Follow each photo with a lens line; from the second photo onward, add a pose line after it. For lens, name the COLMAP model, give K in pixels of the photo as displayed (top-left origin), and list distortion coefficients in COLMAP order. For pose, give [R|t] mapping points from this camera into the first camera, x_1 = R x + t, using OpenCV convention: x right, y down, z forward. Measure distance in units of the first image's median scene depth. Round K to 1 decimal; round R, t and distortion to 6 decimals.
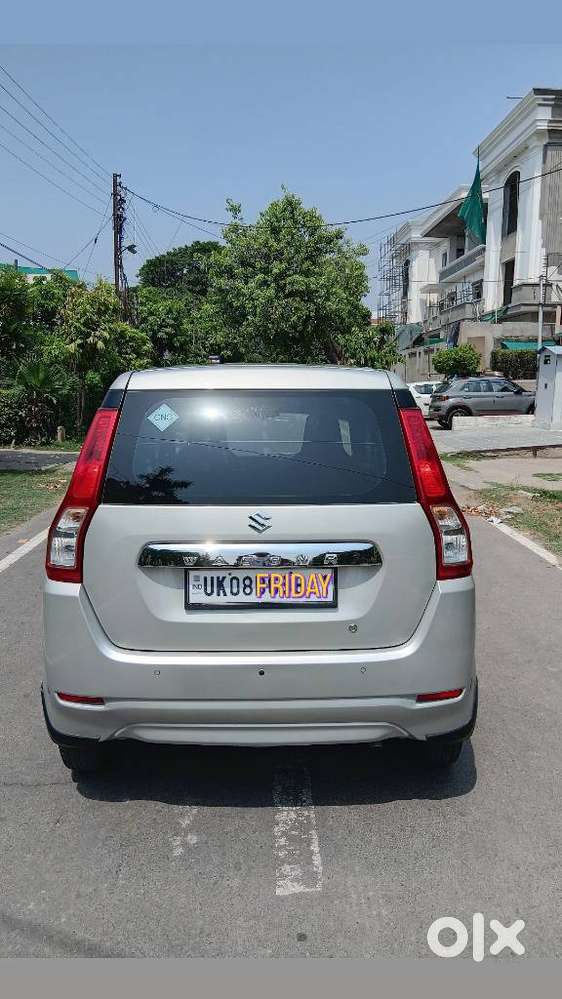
lens RADIAL K [[719.9, 0, 286.7], [0, 719.9, 495.3], [0, 0, 1]] dist [0.109656, -0.207929]
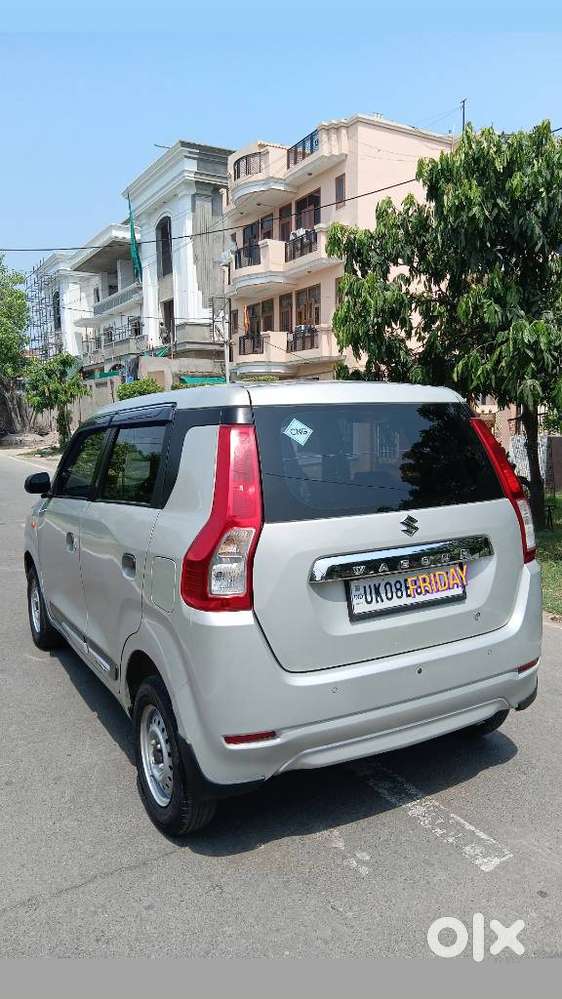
lens RADIAL K [[719.9, 0, 286.7], [0, 719.9, 495.3], [0, 0, 1]] dist [0.109656, -0.207929]
pose [[0.874297, -0.070052, 0.480310, -0.638461], [0.093030, 0.995370, -0.024168, 0.001682], [-0.476393, 0.065813, 0.876766, 0.151361]]
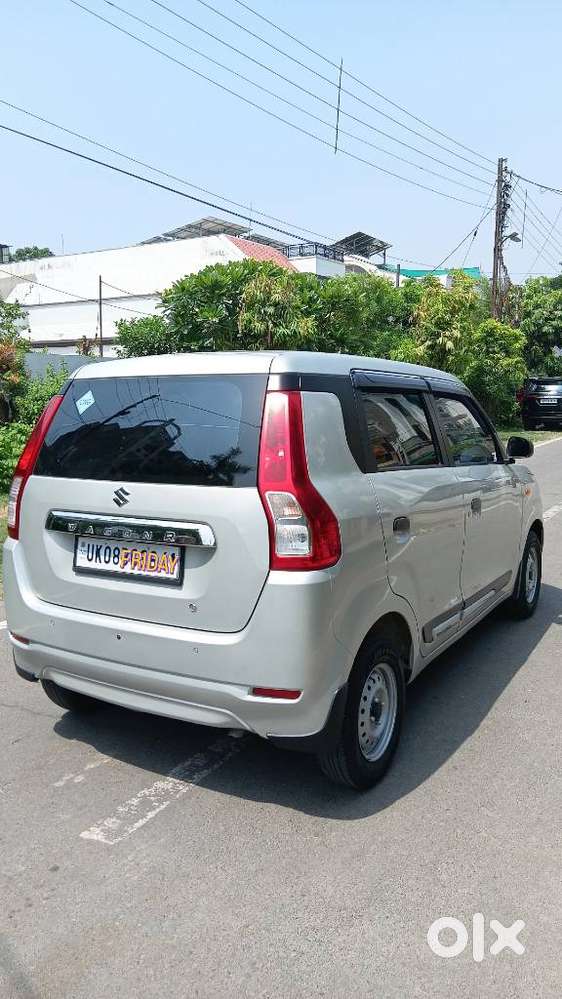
lens RADIAL K [[785.9, 0, 281.0], [0, 785.9, 499.5], [0, 0, 1]] dist [0.134026, -0.287461]
pose [[0.833782, 0.058013, -0.549037, 0.748835], [-0.066337, 0.997786, 0.004688, 0.018077], [0.548094, 0.032512, 0.835785, 0.132085]]
